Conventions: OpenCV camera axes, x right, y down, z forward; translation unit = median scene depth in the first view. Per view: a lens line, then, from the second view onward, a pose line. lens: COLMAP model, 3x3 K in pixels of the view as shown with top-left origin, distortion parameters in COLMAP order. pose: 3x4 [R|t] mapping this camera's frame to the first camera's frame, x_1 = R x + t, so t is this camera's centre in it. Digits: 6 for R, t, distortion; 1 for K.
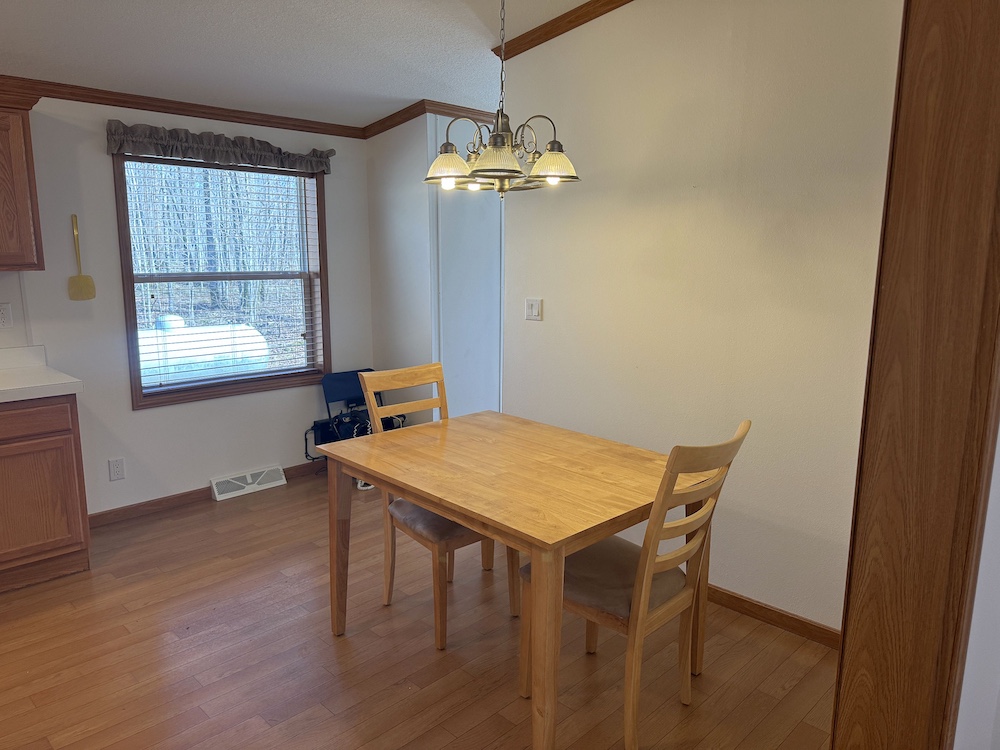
lens RADIAL K [[707.8, 0, 499.6], [0, 707.8, 375.3], [0, 0, 1]] dist [0.009176, -0.006087]
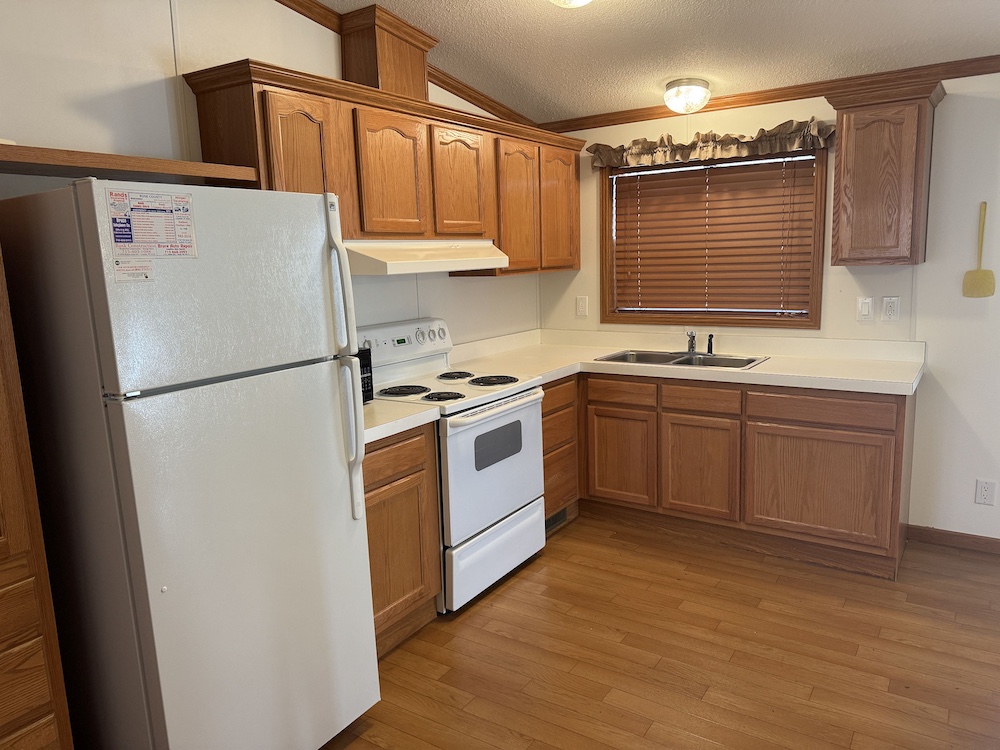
lens RADIAL K [[707.8, 0, 500.5], [0, 707.8, 368.9], [0, 0, 1]] dist [0.009176, -0.006087]
pose [[0.194027, 0.143941, -0.970379, 0.210401], [-0.141605, 0.982927, 0.117488, -0.043155], [0.970722, 0.114614, 0.211097, 0.275470]]
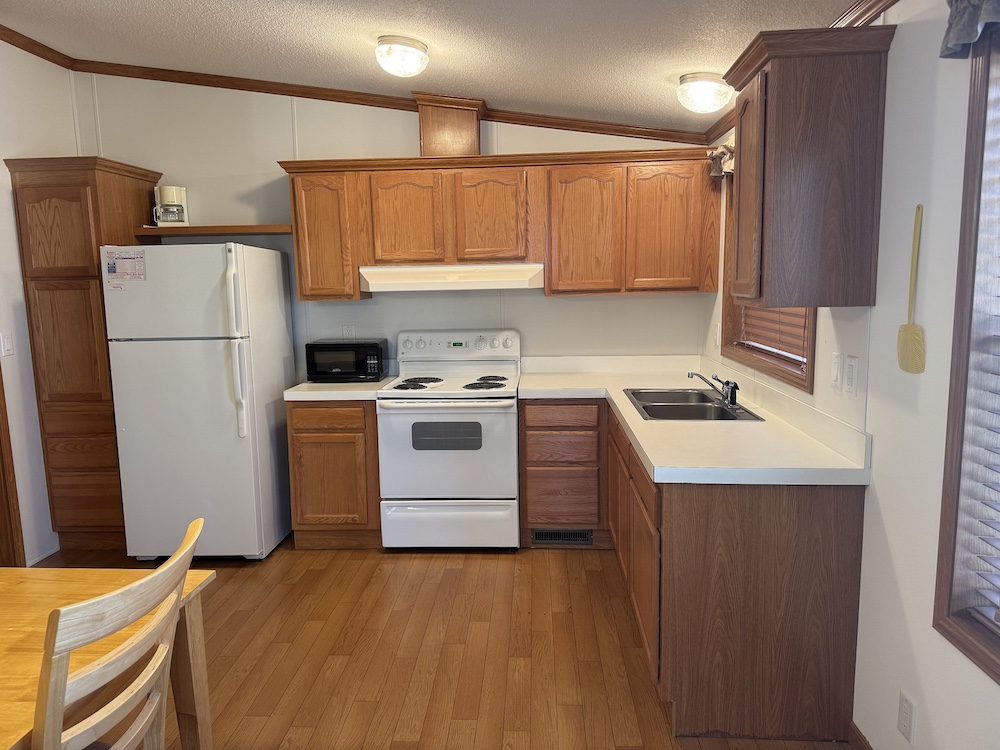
lens RADIAL K [[707.8, 0, 501.1], [0, 707.8, 376.5], [0, 0, 1]] dist [0.009176, -0.006087]
pose [[-0.746666, 0.097236, -0.658054, -0.033145], [-0.106580, 0.958991, 0.262635, -0.241048], [0.656605, 0.266236, -0.705683, 1.372203]]
